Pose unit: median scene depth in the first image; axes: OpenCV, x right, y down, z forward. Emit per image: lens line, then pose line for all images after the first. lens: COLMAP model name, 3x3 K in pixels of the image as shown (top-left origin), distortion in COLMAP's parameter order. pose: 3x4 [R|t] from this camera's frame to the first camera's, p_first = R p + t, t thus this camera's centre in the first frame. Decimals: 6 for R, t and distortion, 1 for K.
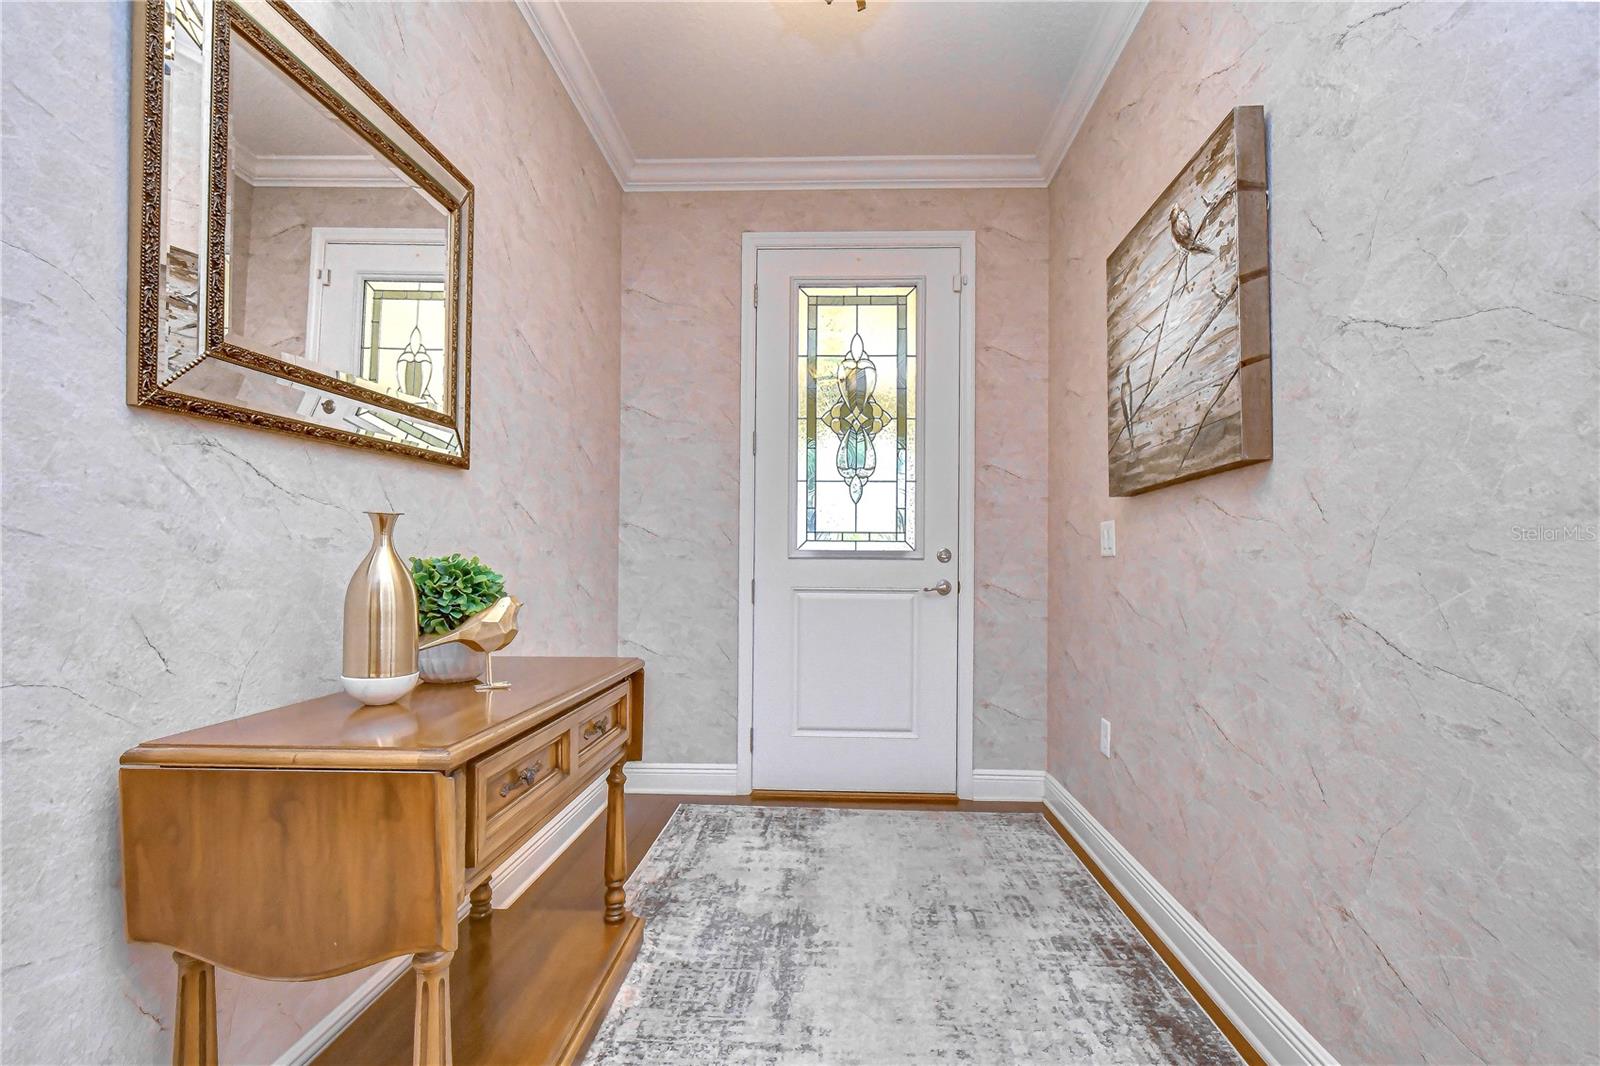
lens RADIAL K [[719.5, 0, 796.1], [0, 719.5, 566.3], [0, 0, 1]] dist [0.012632, -0.007677]
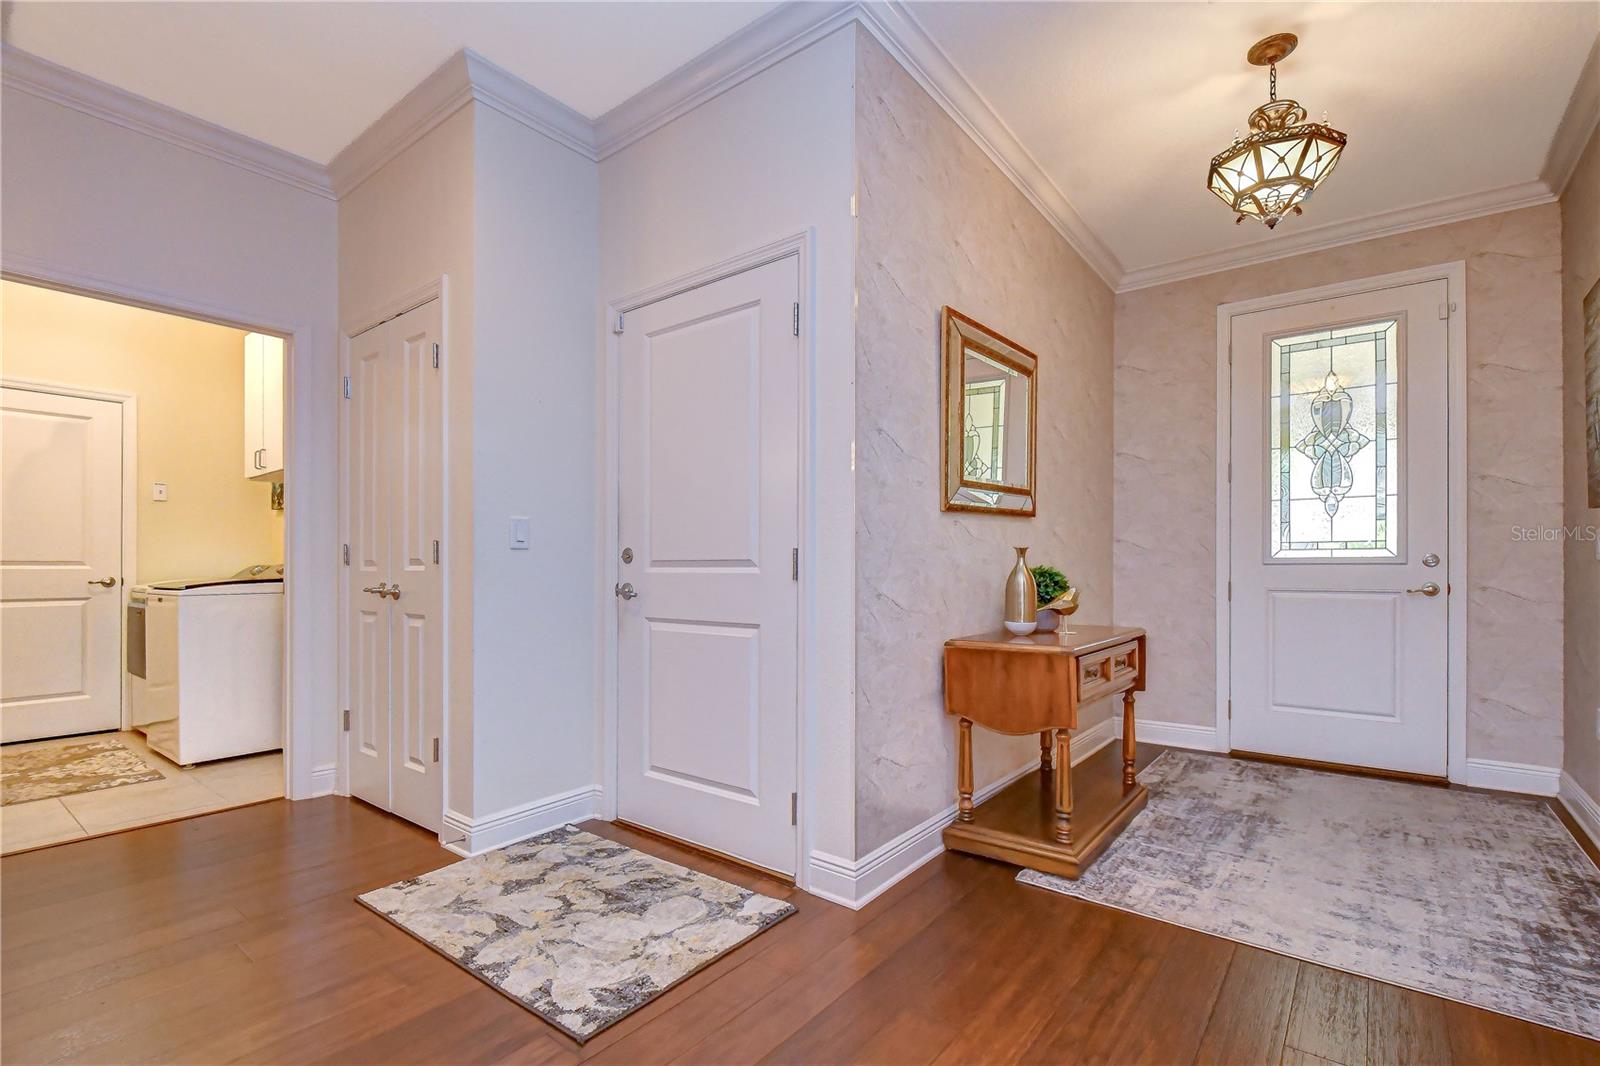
lens RADIAL K [[719.5, 0, 796.1], [0, 719.5, 566.3], [0, 0, 1]] dist [0.012632, -0.007677]
pose [[0.817575, -0.009336, -0.575747, 0.063326], [0.004691, 0.999943, -0.009554, -0.000053], [0.575803, 0.005110, 0.817572, -0.609742]]
